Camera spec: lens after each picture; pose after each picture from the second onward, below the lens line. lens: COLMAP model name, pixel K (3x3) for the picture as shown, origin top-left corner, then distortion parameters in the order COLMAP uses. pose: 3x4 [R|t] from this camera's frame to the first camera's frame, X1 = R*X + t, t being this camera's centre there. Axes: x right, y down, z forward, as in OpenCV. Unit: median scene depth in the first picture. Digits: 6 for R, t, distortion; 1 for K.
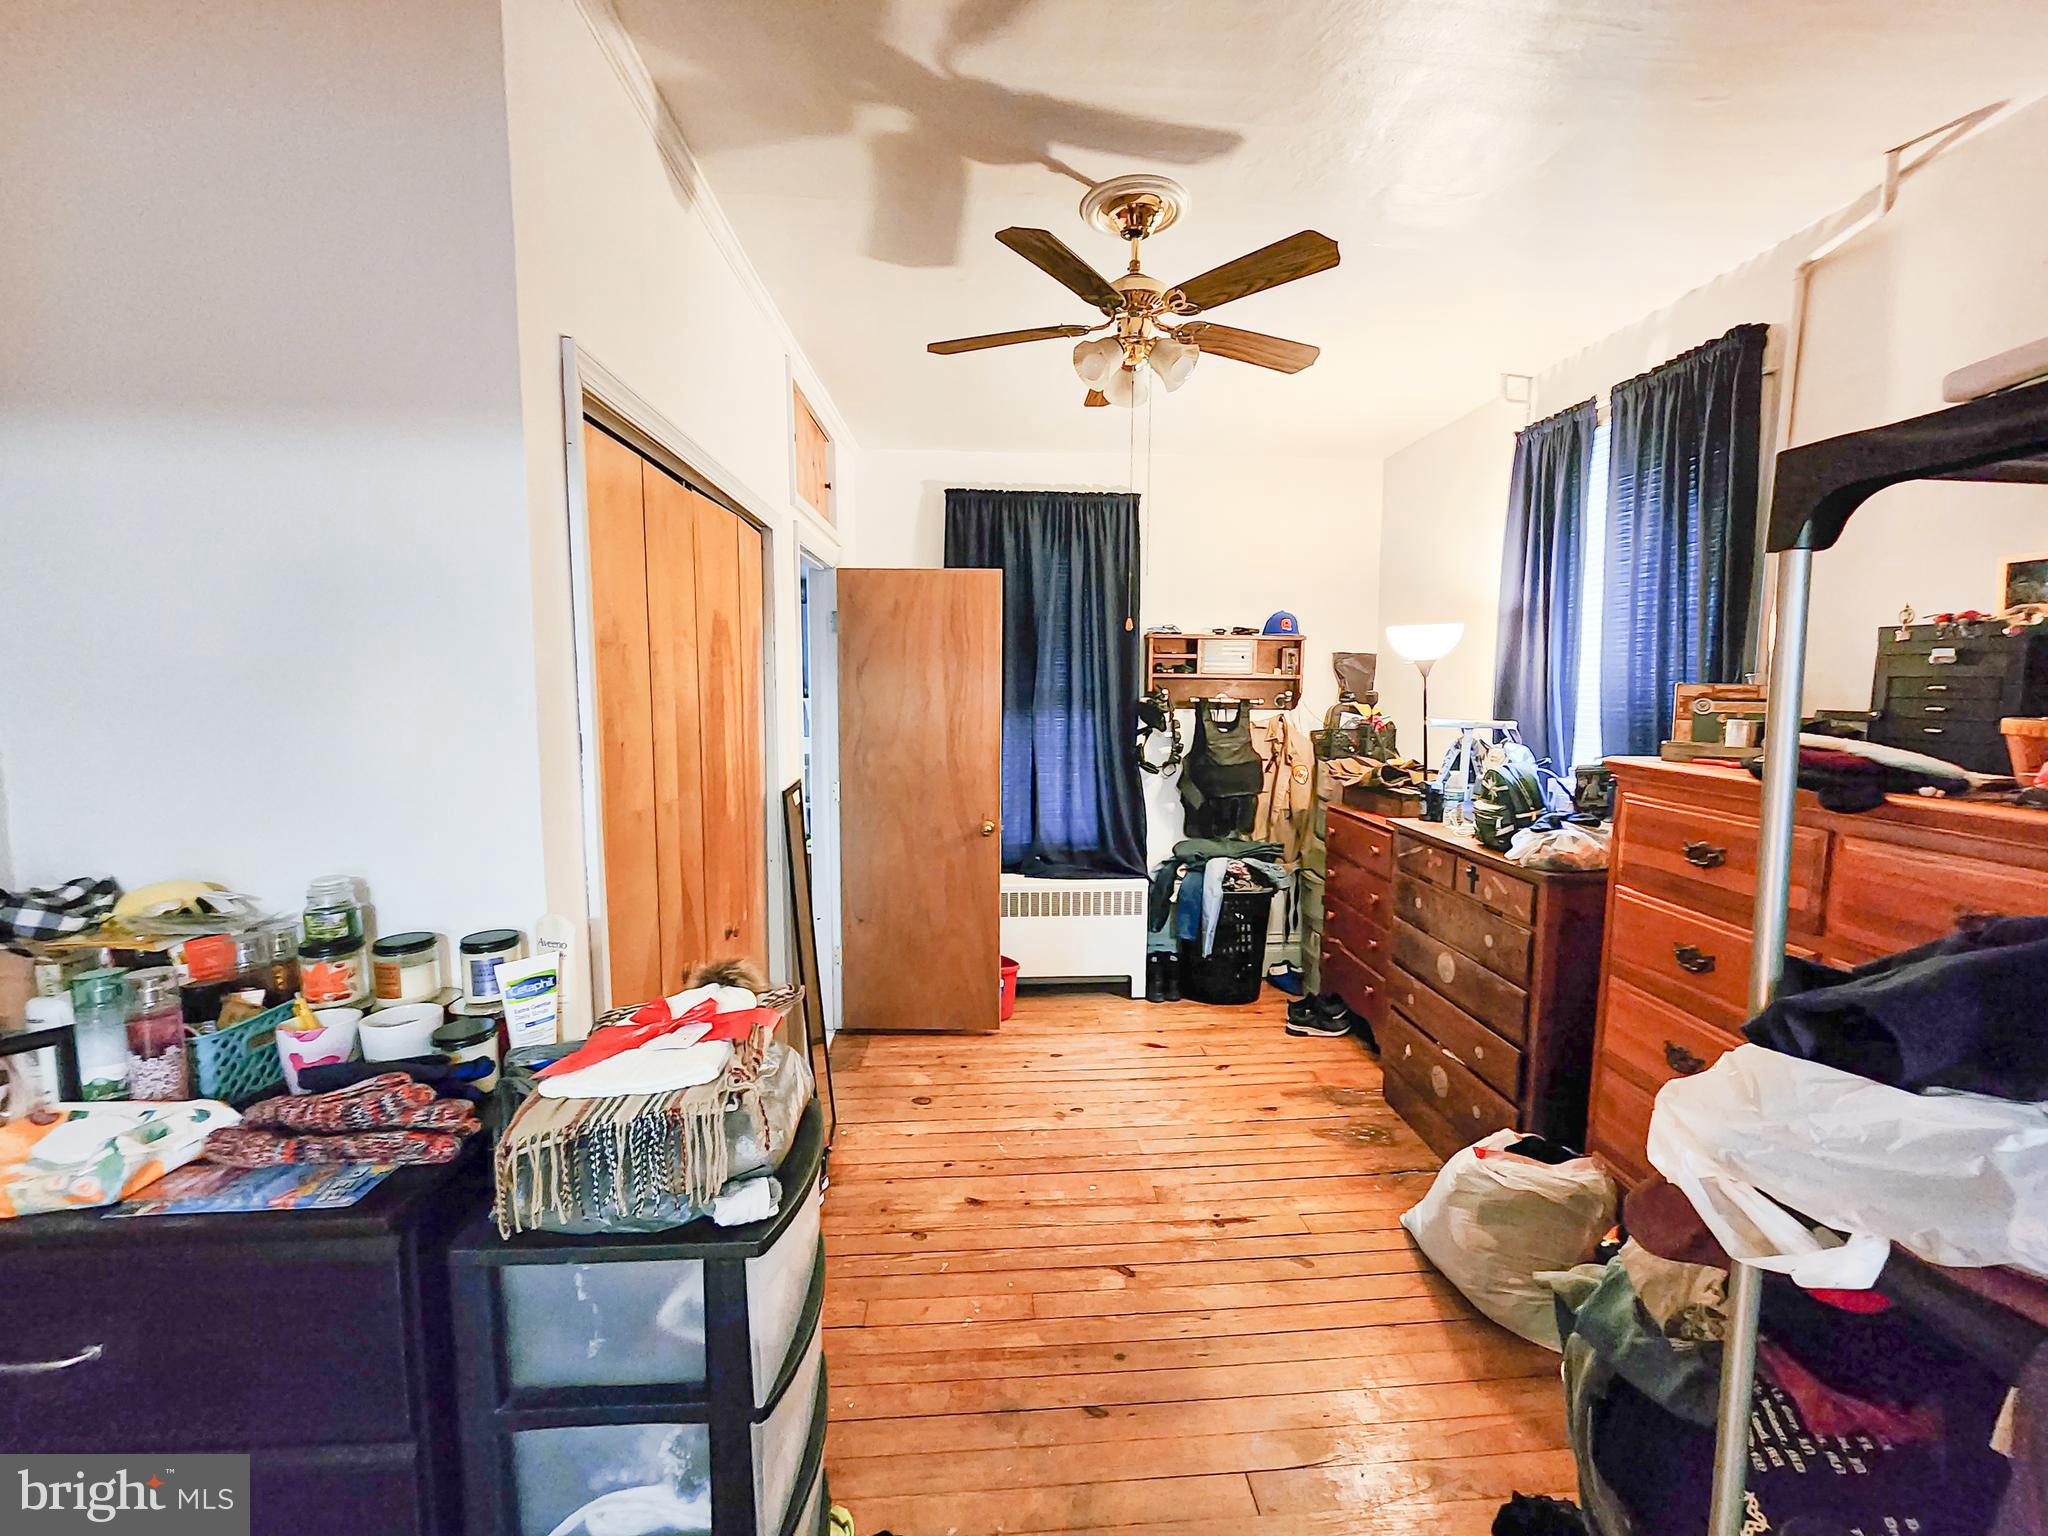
lens RADIAL K [[843.7, 0, 1036.8], [0, 843.7, 757.6], [0, 0, 1]] dist [-0.002183, 0.000627]
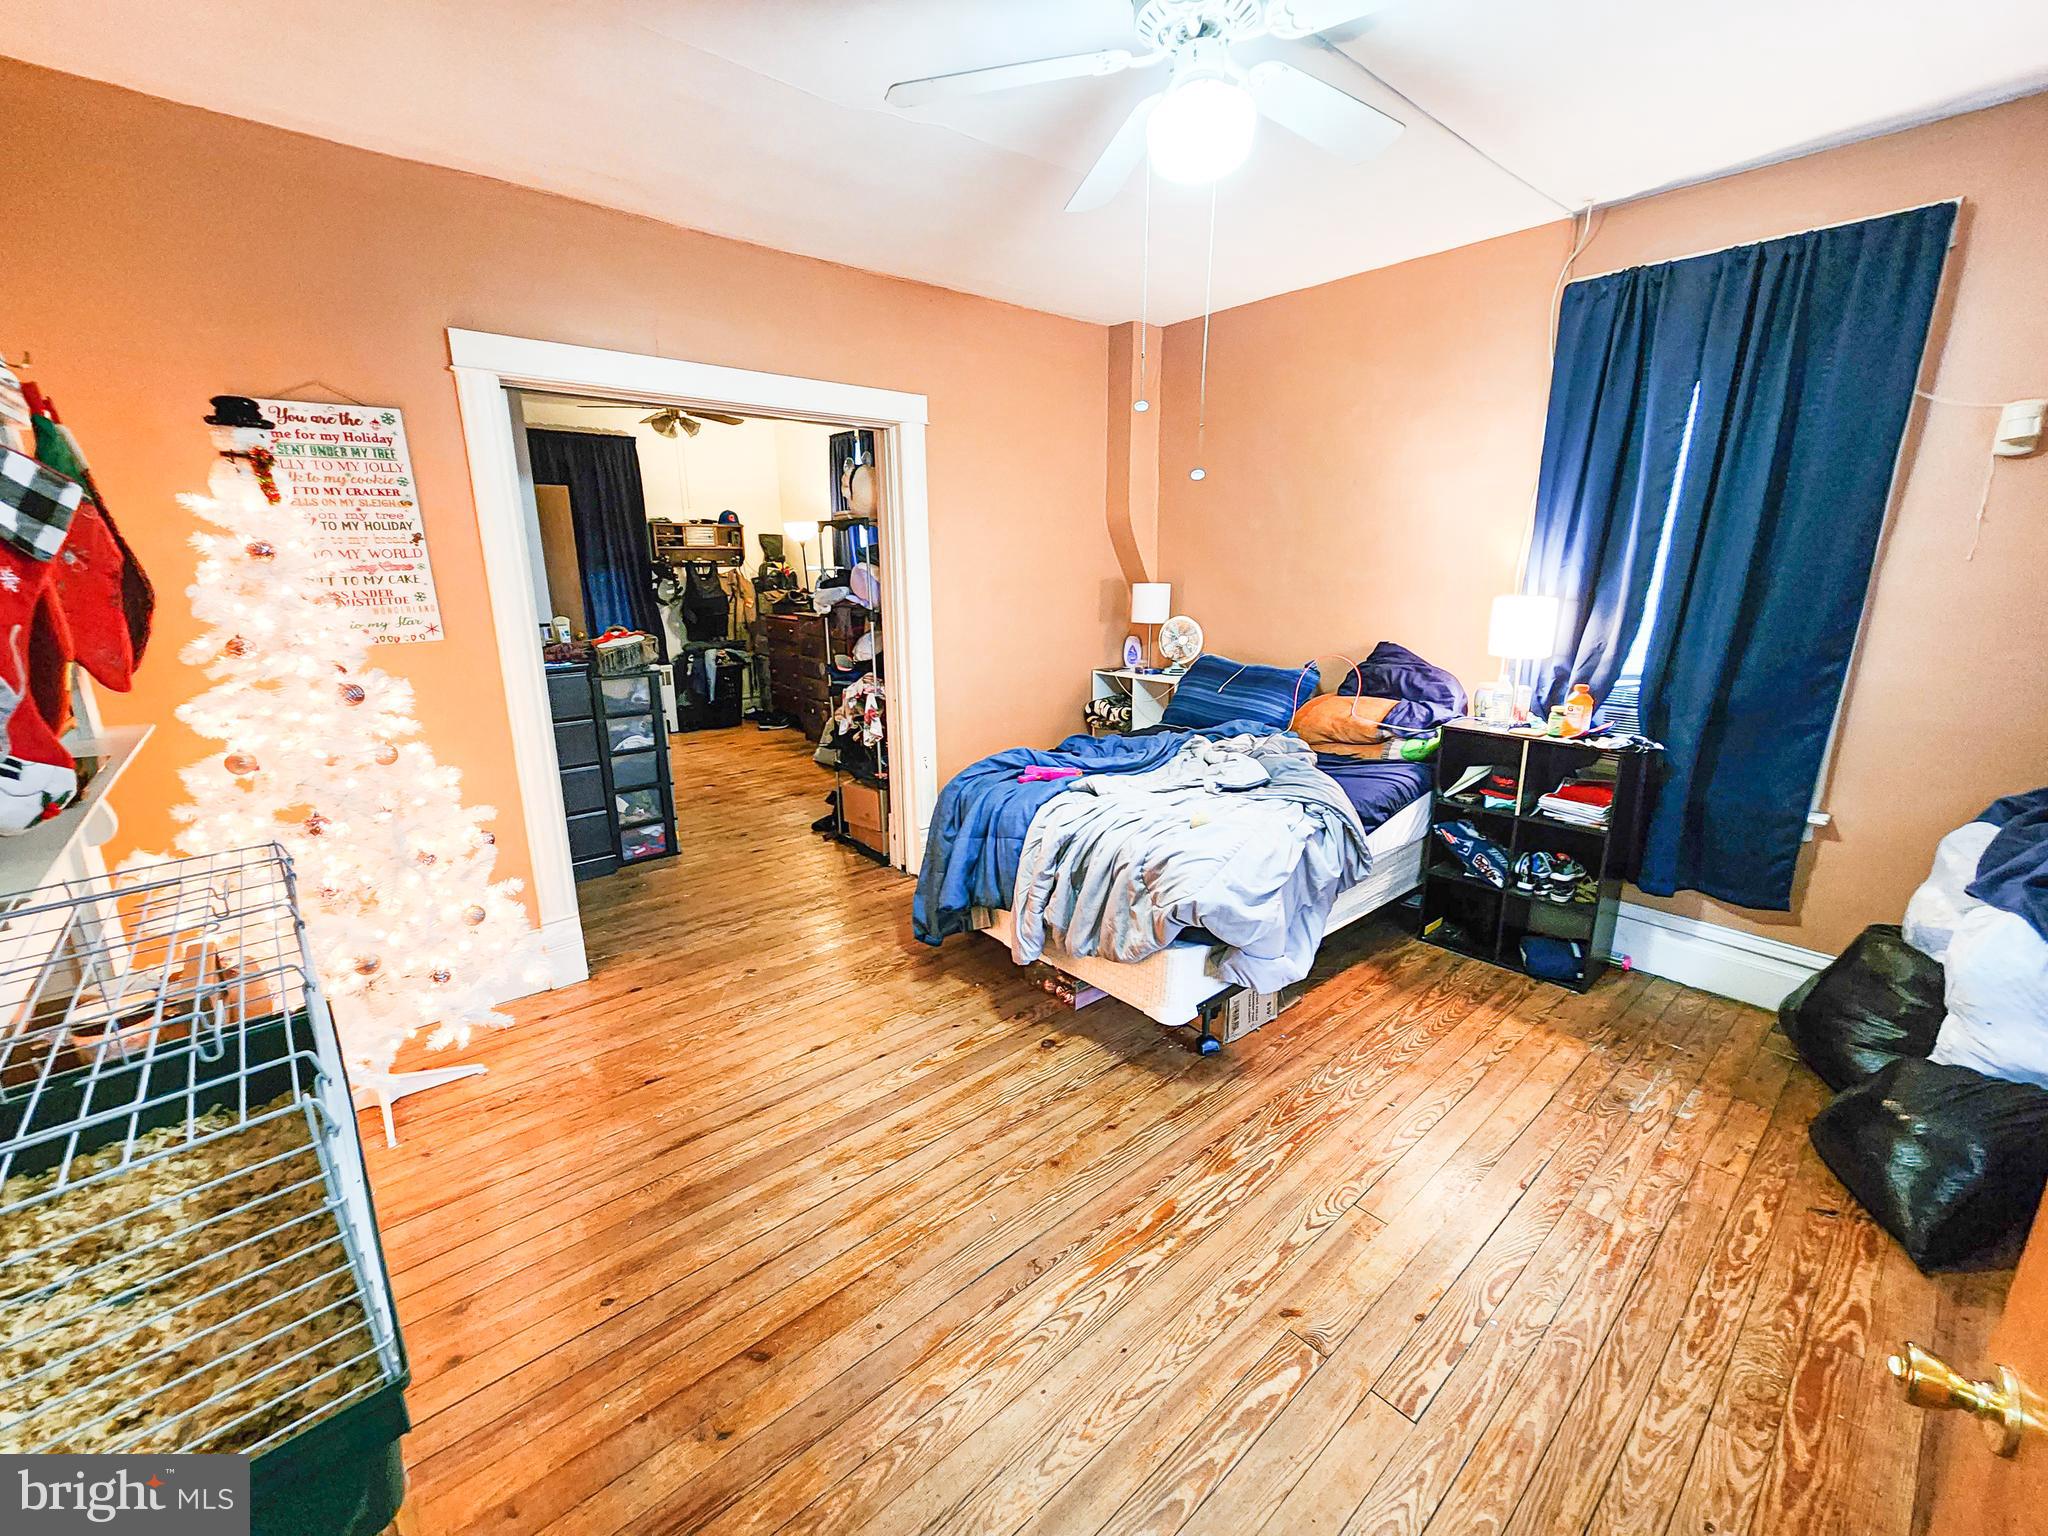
lens RADIAL K [[843.7, 0, 1030.6], [0, 843.7, 766.9], [0, 0, 1]] dist [-0.002183, 0.000627]
pose [[0.796057, -0.154462, 0.585179, -0.334304], [0.063062, 0.982790, 0.173626, 0.092916], [-0.601927, -0.101314, 0.792098, -0.871676]]
